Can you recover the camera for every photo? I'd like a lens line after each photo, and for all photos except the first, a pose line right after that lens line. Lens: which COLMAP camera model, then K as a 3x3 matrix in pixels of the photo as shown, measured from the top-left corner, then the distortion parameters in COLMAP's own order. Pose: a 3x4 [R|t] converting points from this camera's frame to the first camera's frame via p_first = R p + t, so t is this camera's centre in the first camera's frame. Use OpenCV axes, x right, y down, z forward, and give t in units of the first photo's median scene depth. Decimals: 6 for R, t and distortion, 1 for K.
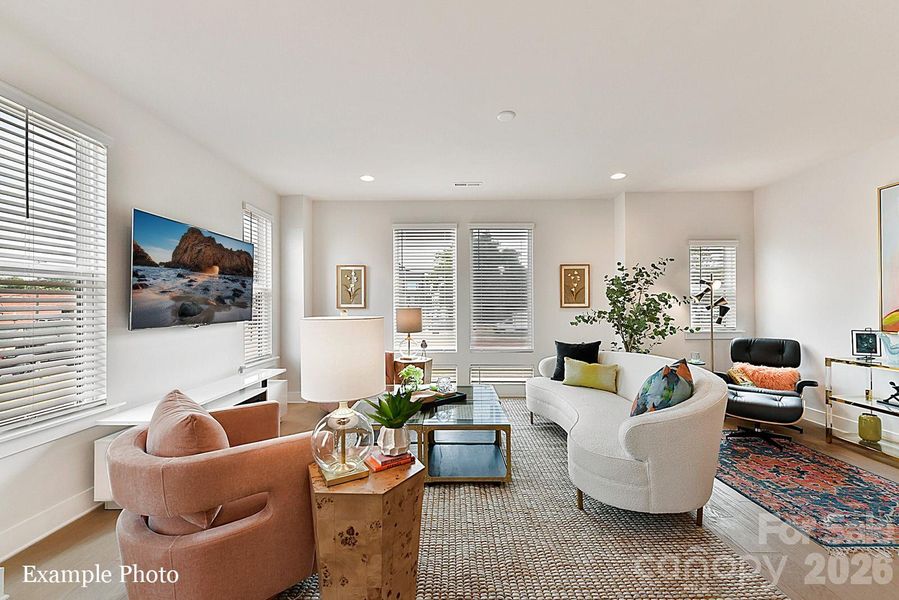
lens RADIAL K [[358.1, 0, 447.0], [0, 358.1, 299.4], [0, 0, 1]] dist [-0.001316, -0.000250]
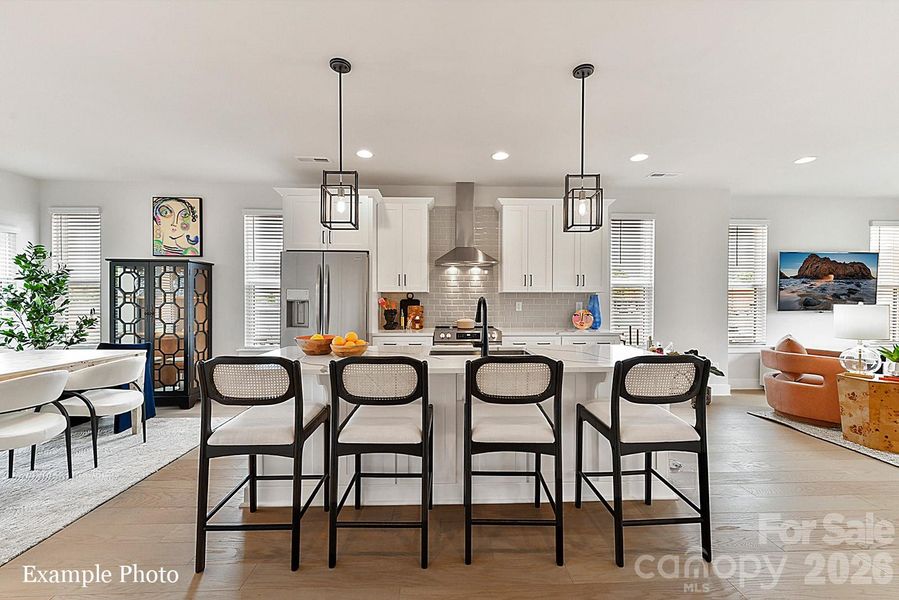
lens RADIAL K [[358.1, 0, 448.3], [0, 358.1, 290.9], [0, 0, 1]] dist [-0.001316, -0.000250]
pose [[0.043413, -0.025094, -0.998742, 0.816587], [0.004236, 0.999680, -0.024934, 0.010374], [0.999048, -0.003149, 0.043506, -0.722739]]
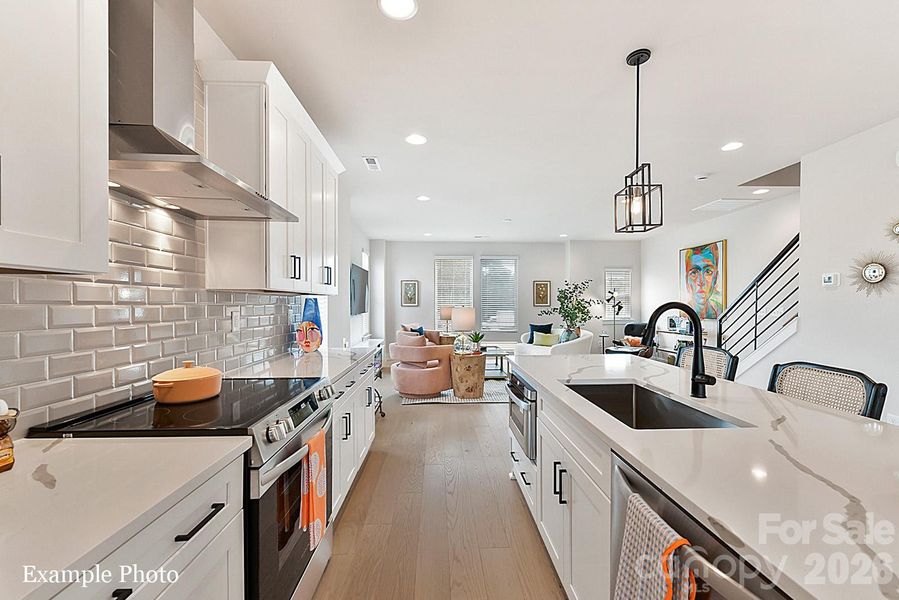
lens RADIAL K [[358.1, 0, 450.6], [0, 358.1, 306.0], [0, 0, 1]] dist [-0.001316, -0.000250]
pose [[0.998651, 0.003049, 0.051838, -0.254759], [-0.003751, 0.999903, 0.013441, -0.000219], [-0.051792, -0.013618, 0.998565, -1.045978]]
